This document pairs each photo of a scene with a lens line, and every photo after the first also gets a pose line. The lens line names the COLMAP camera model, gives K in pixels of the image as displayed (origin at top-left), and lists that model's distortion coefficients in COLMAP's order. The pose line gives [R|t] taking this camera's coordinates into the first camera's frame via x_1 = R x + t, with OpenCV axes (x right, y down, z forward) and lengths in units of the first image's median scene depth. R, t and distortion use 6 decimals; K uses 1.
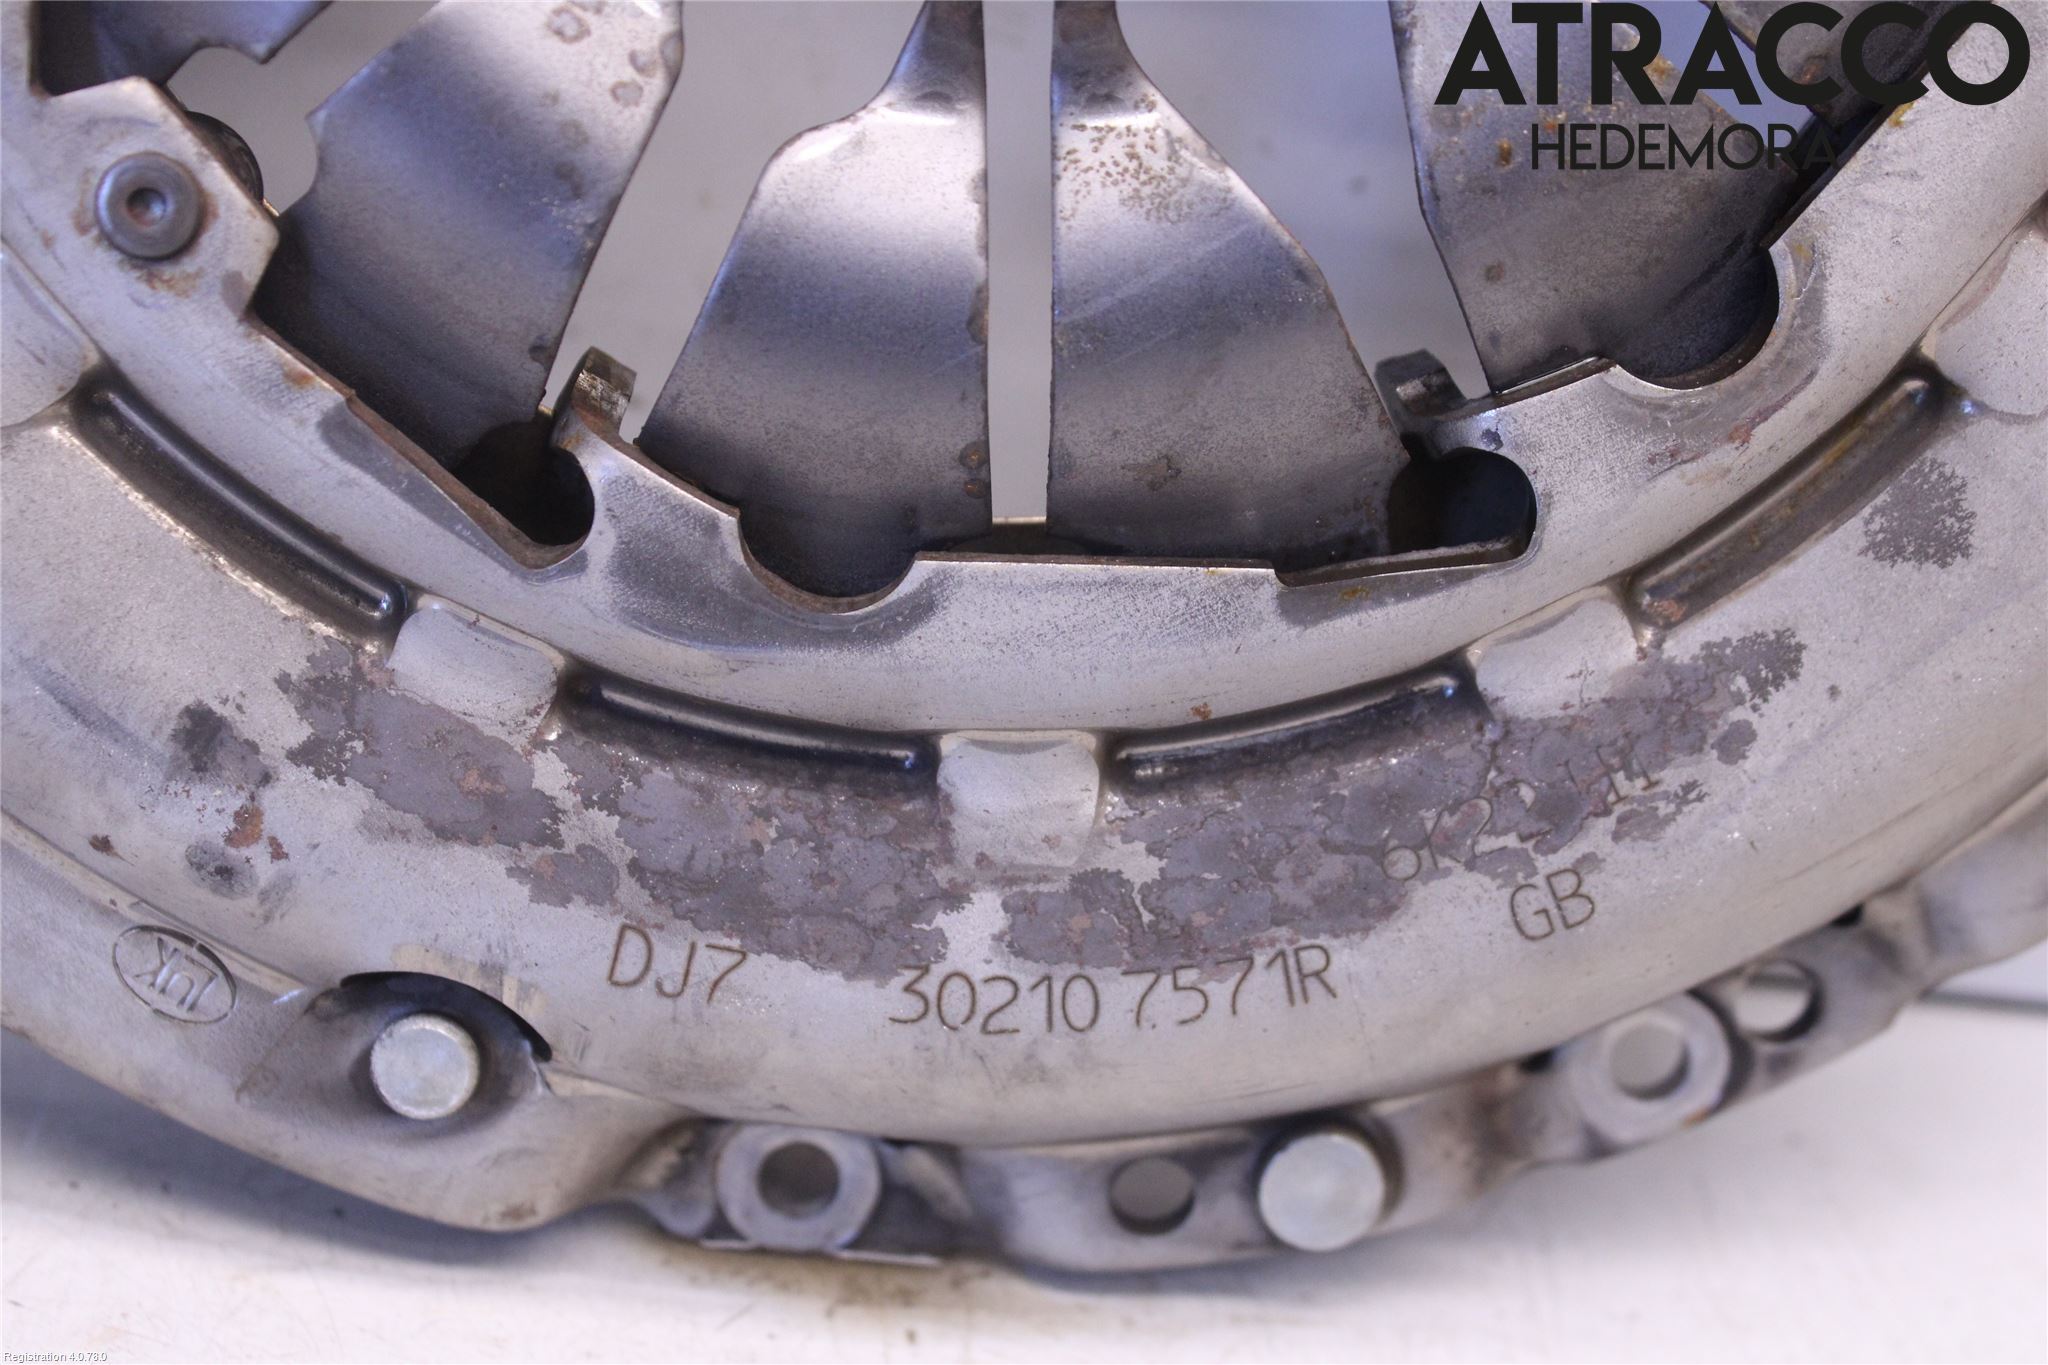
lens RADIAL K [[3501.0, 0, 1024.0], [0, 3501.0, 682.5], [0, 0, 1]] dist [0.003663, -0.001602]
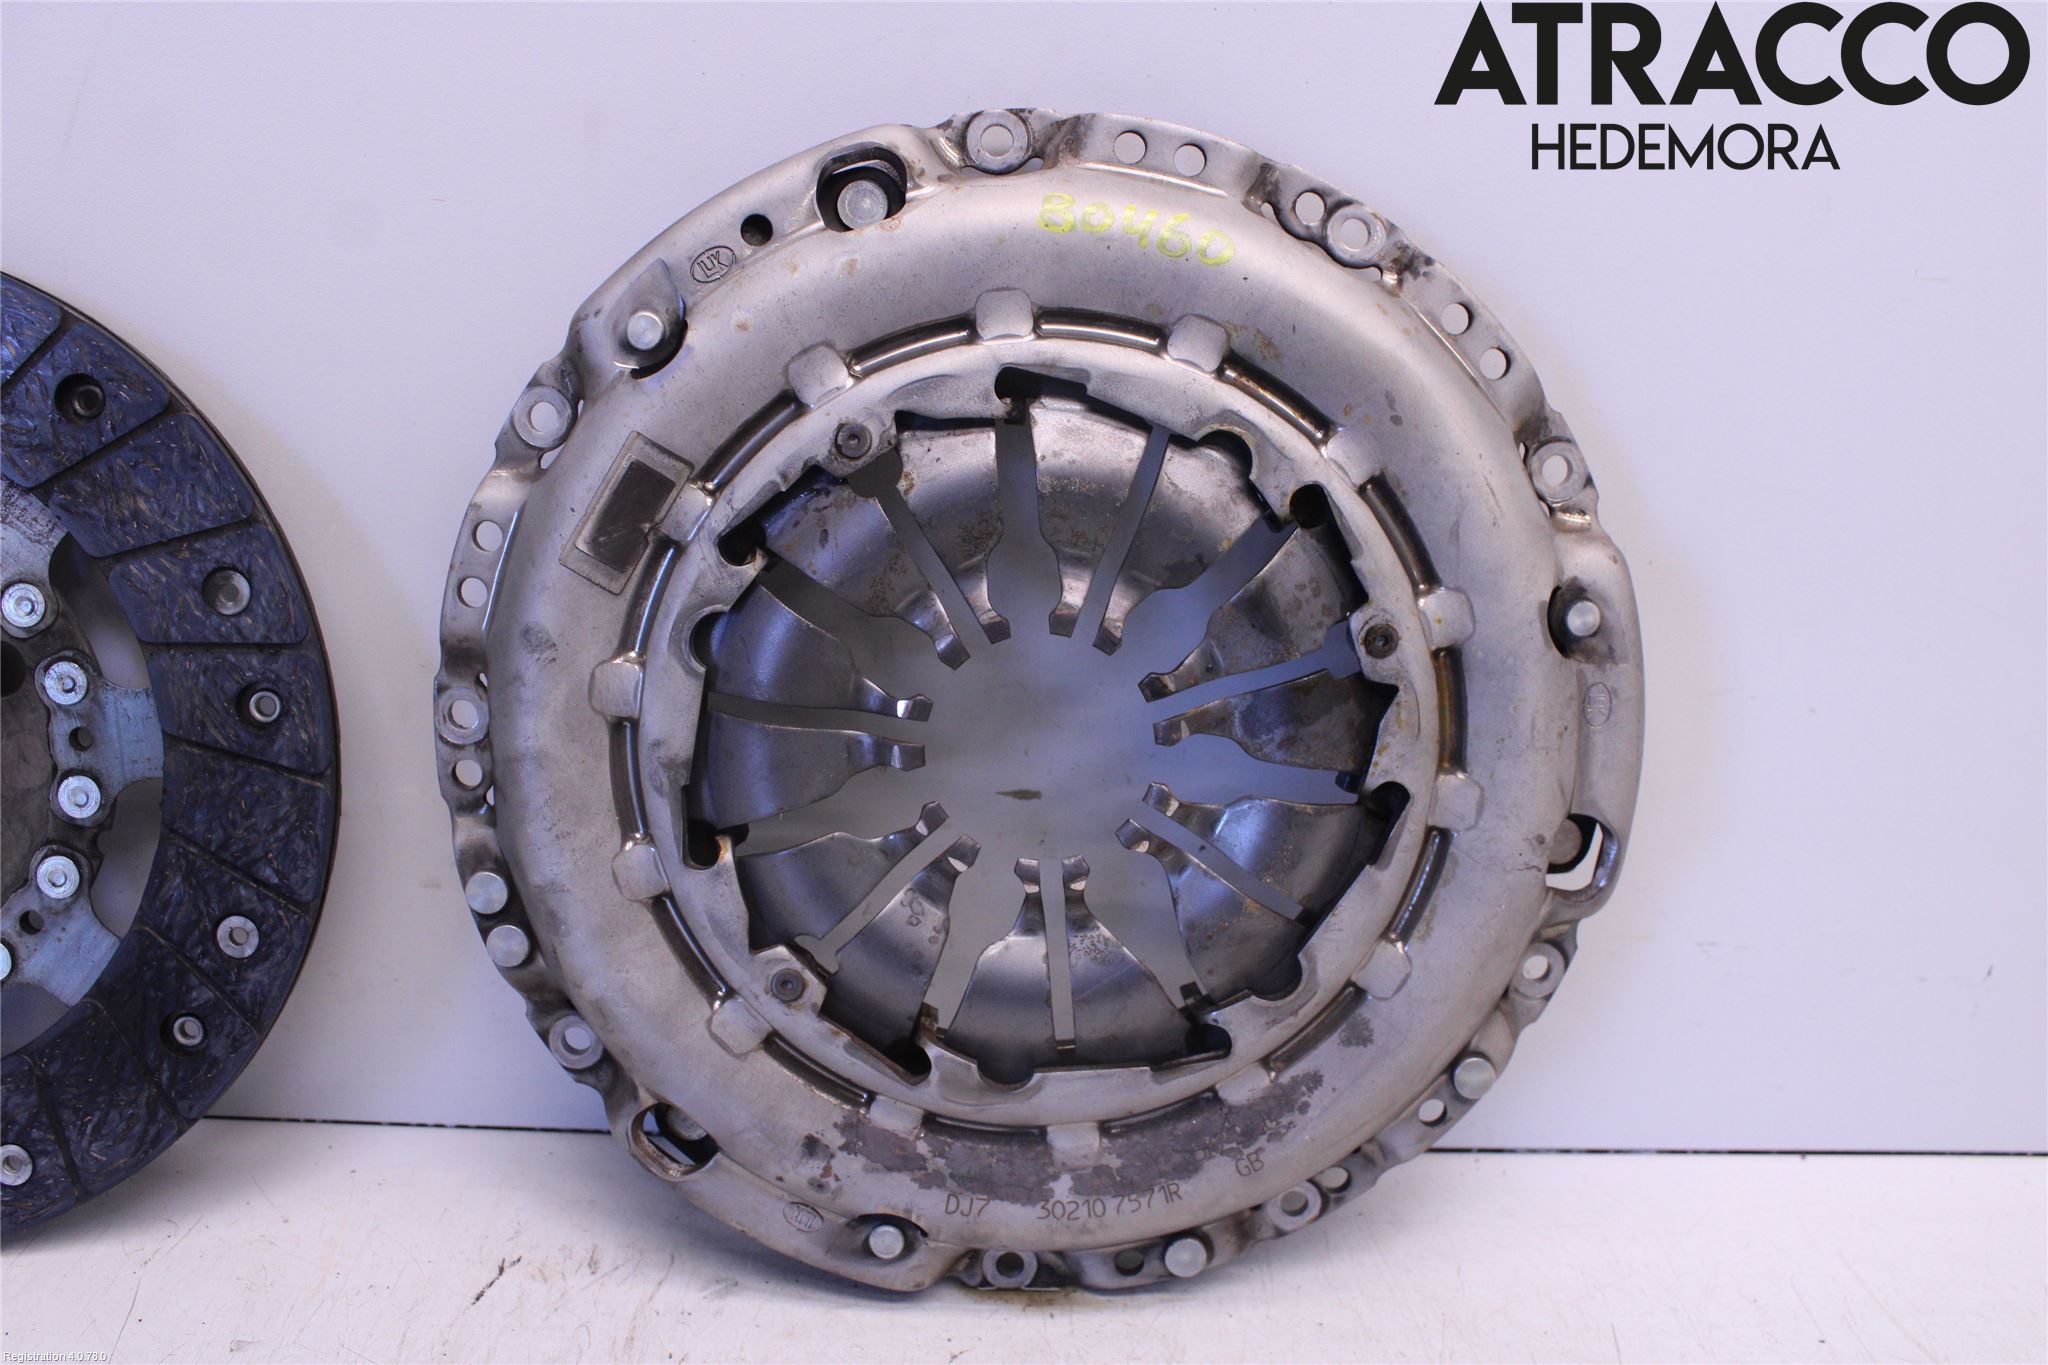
lens RADIAL K [[1943.4, 0, 1024.0], [0, 1943.4, 682.5], [0, 0, 1]] dist [-0.155950, 0.153347]
pose [[0.996598, -0.078997, -0.023477, 0.026744], [0.076501, 0.992729, -0.092936, -0.215063], [0.030648, 0.090823, 0.995395, -0.724208]]
